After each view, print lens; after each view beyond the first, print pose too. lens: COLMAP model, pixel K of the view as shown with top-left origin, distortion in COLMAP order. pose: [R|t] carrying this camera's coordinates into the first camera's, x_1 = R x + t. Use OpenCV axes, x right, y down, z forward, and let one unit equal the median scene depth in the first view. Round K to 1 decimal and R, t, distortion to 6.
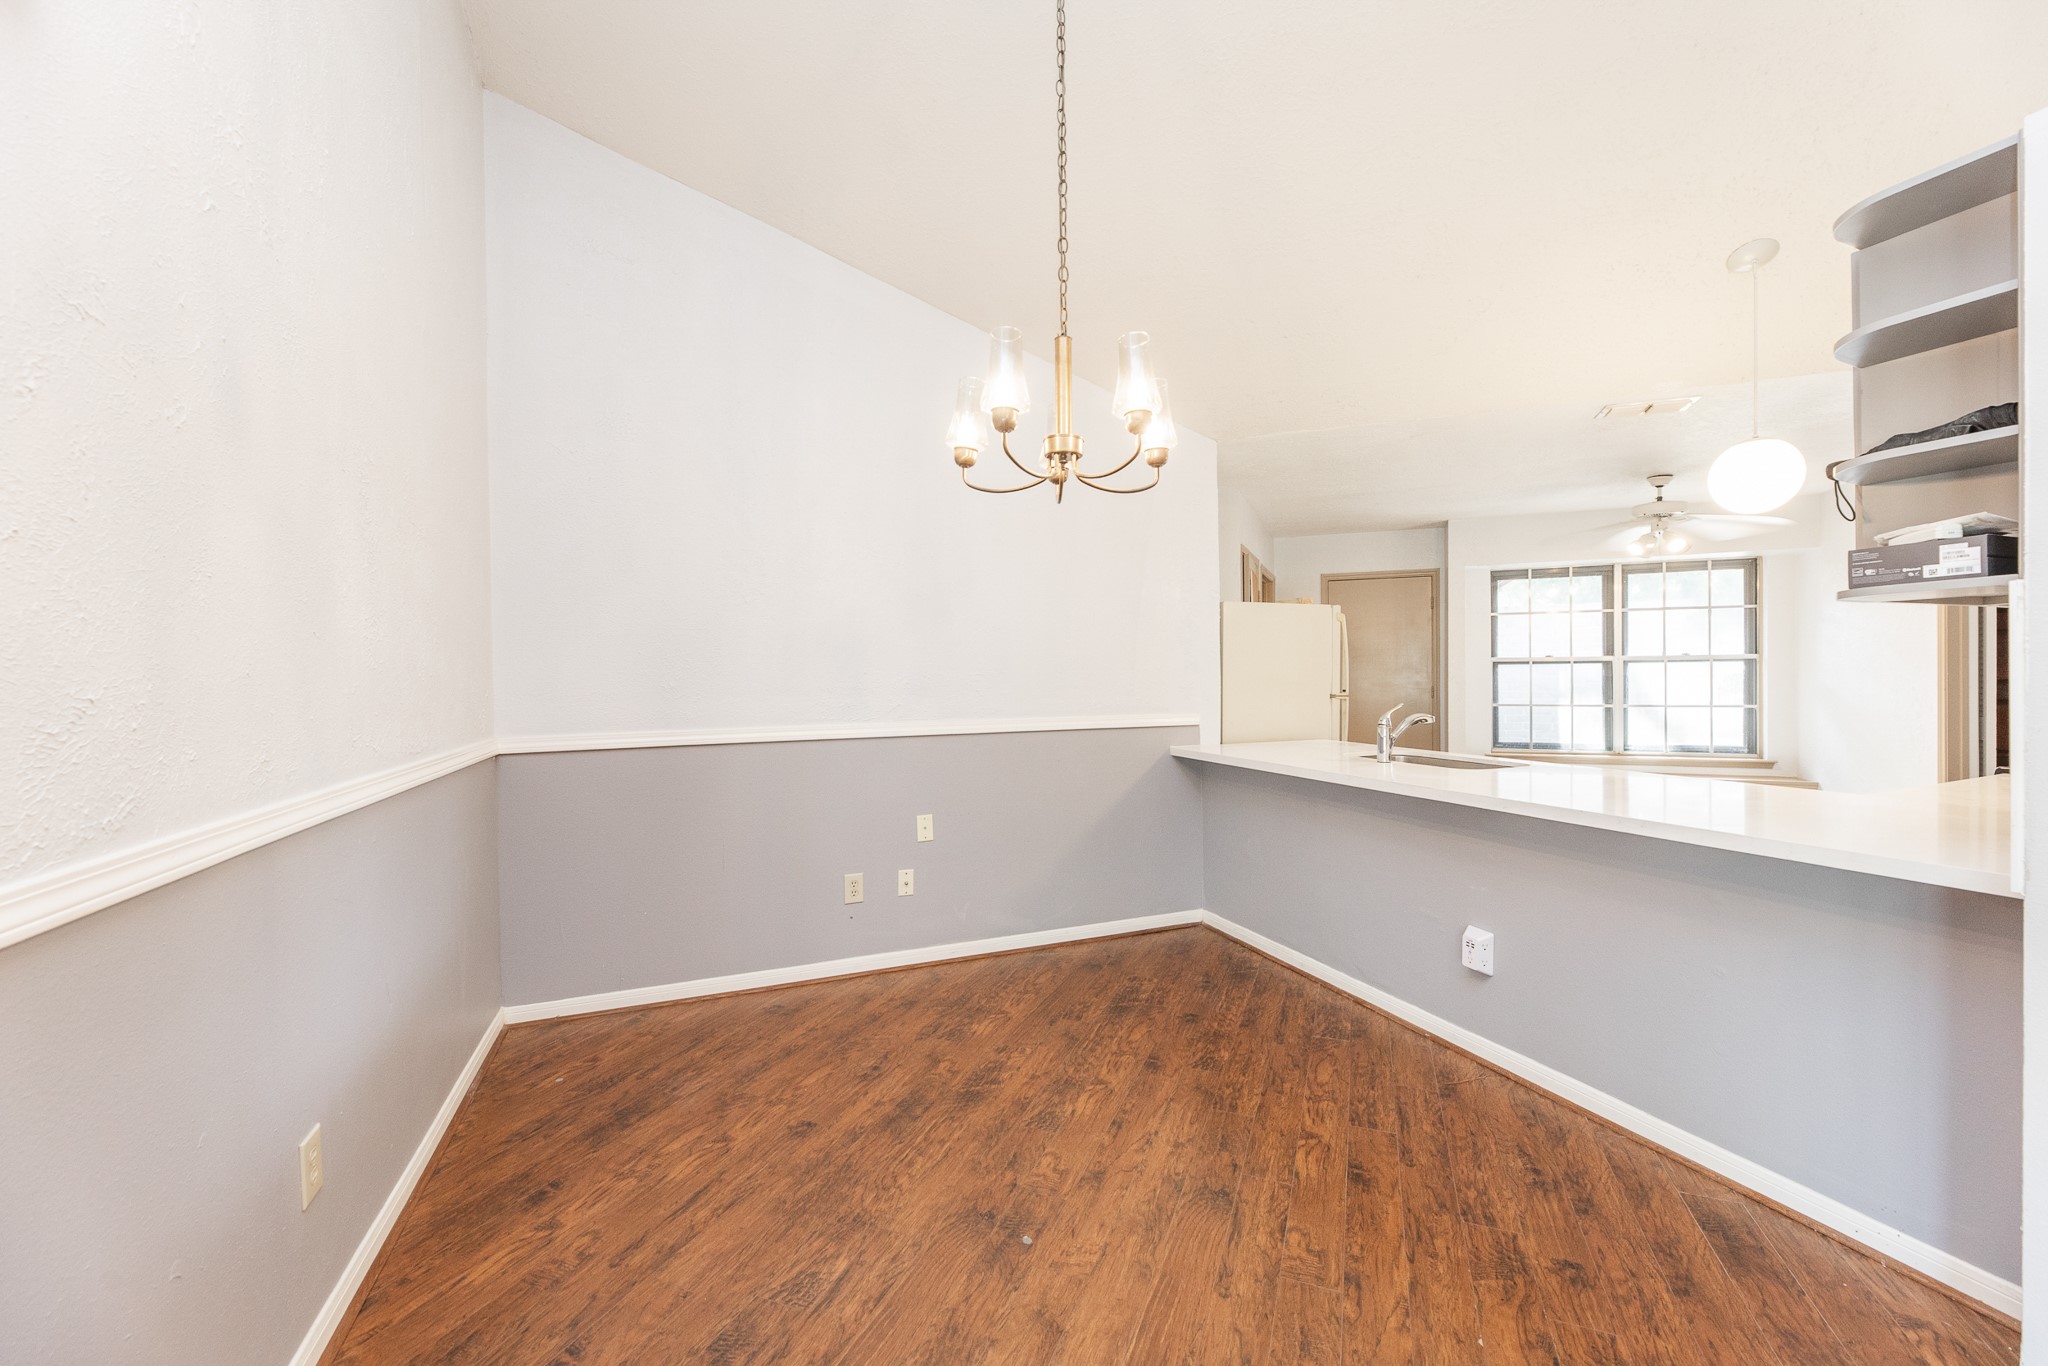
lens RADIAL K [[828.3, 0, 1029.5], [0, 828.3, 683.7], [0, 0, 1]] dist [0.000159, 0.000147]
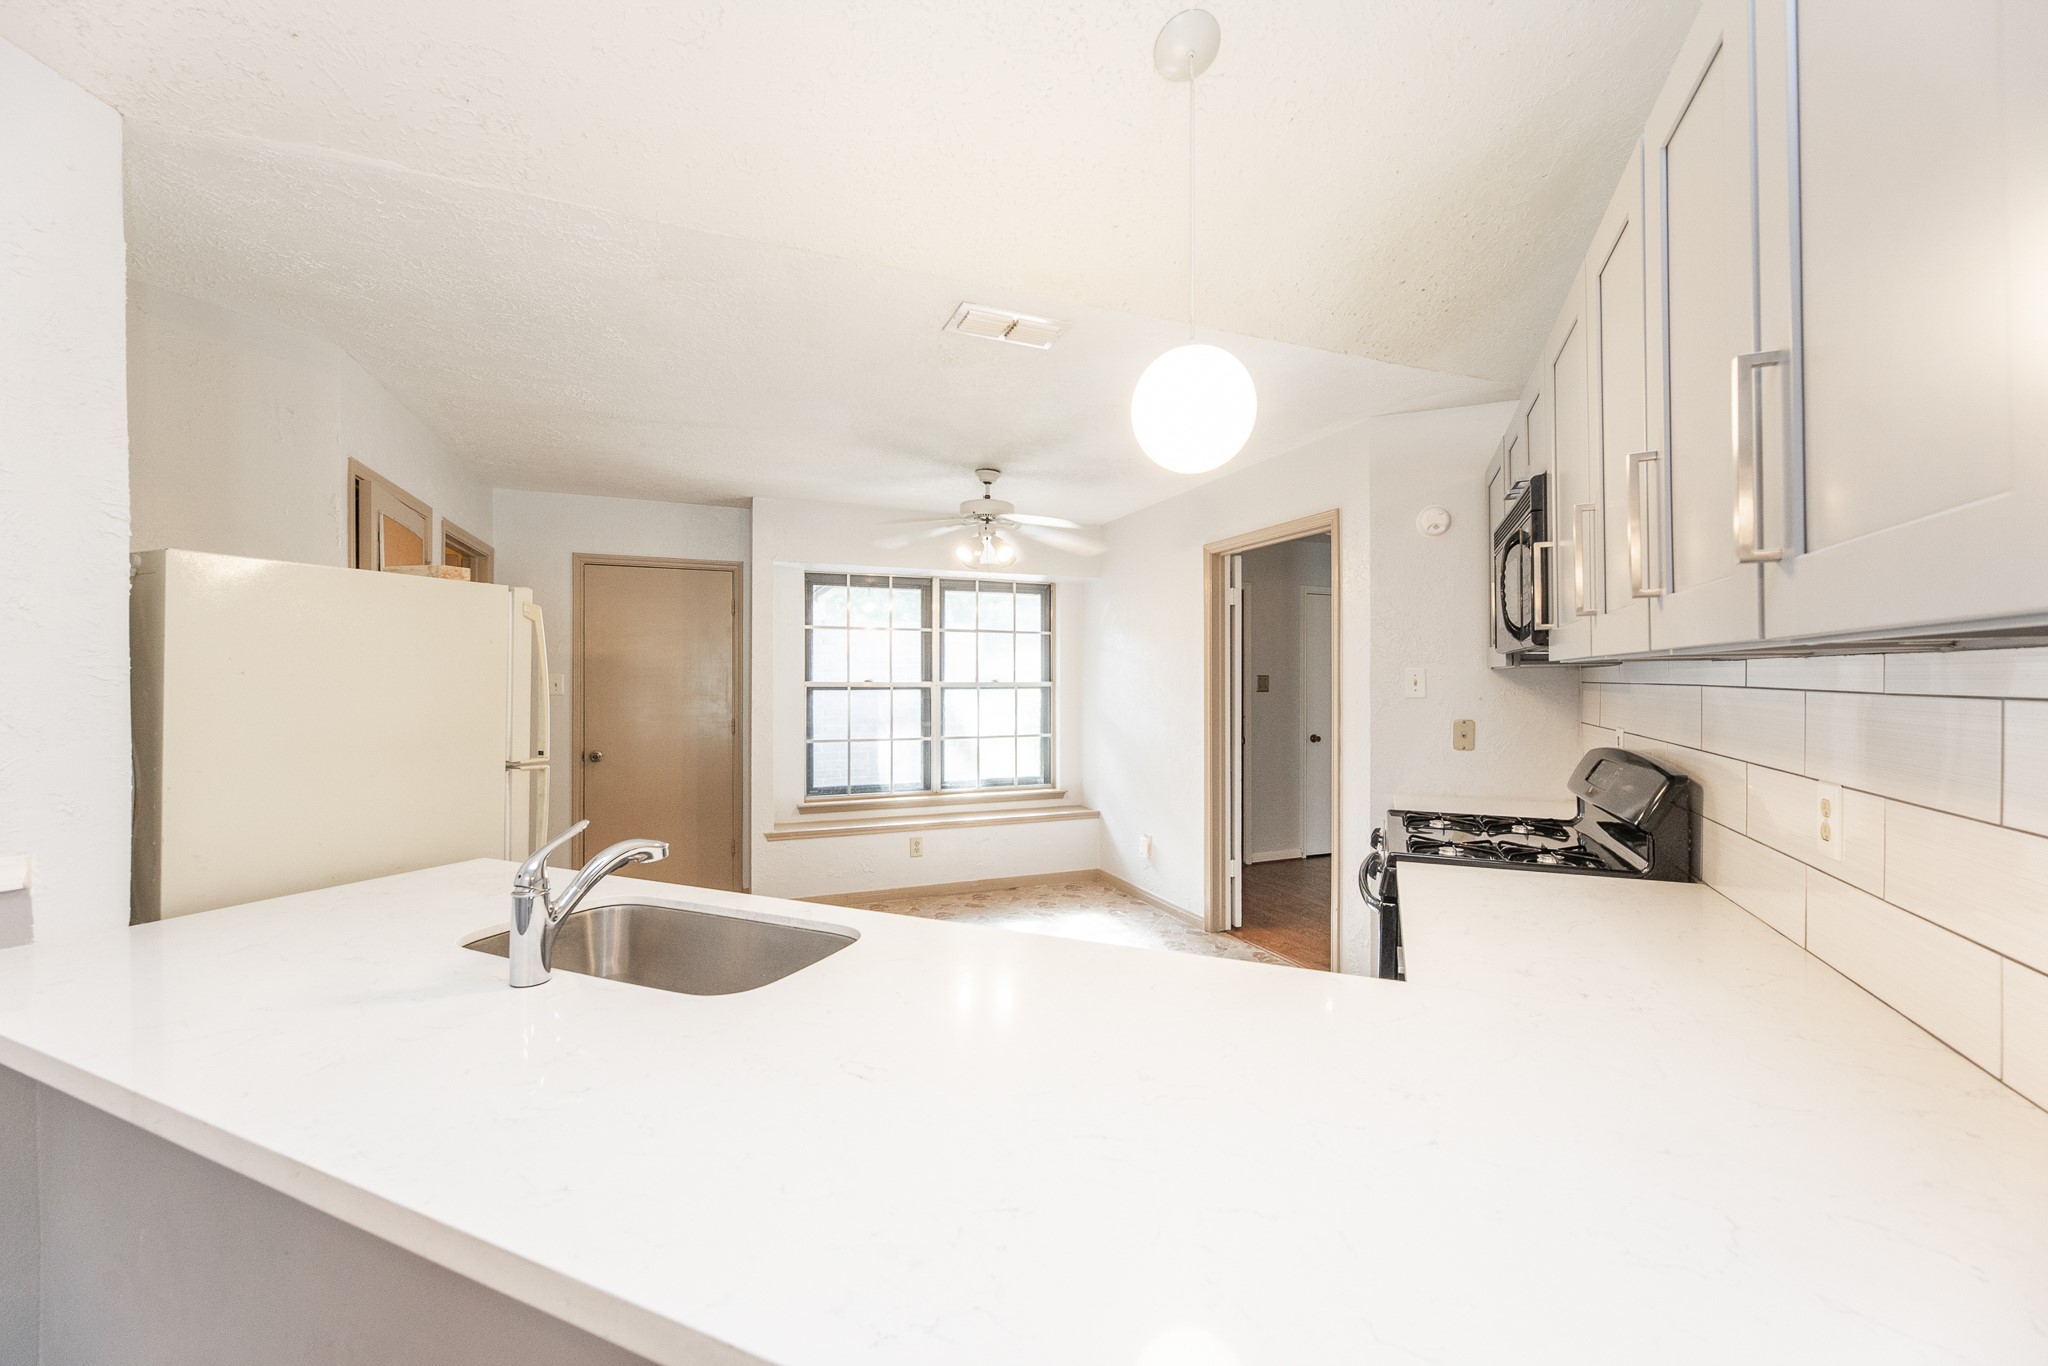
lens RADIAL K [[822.0, 0, 1039.8], [0, 822.0, 678.8], [0, 0, 1]] dist [0.000127, 0.000151]
pose [[0.712492, 0.012046, 0.701577, 0.174956], [0.000028, 0.999852, -0.017195, -0.021478], [-0.701680, 0.012271, 0.712386, 0.298277]]
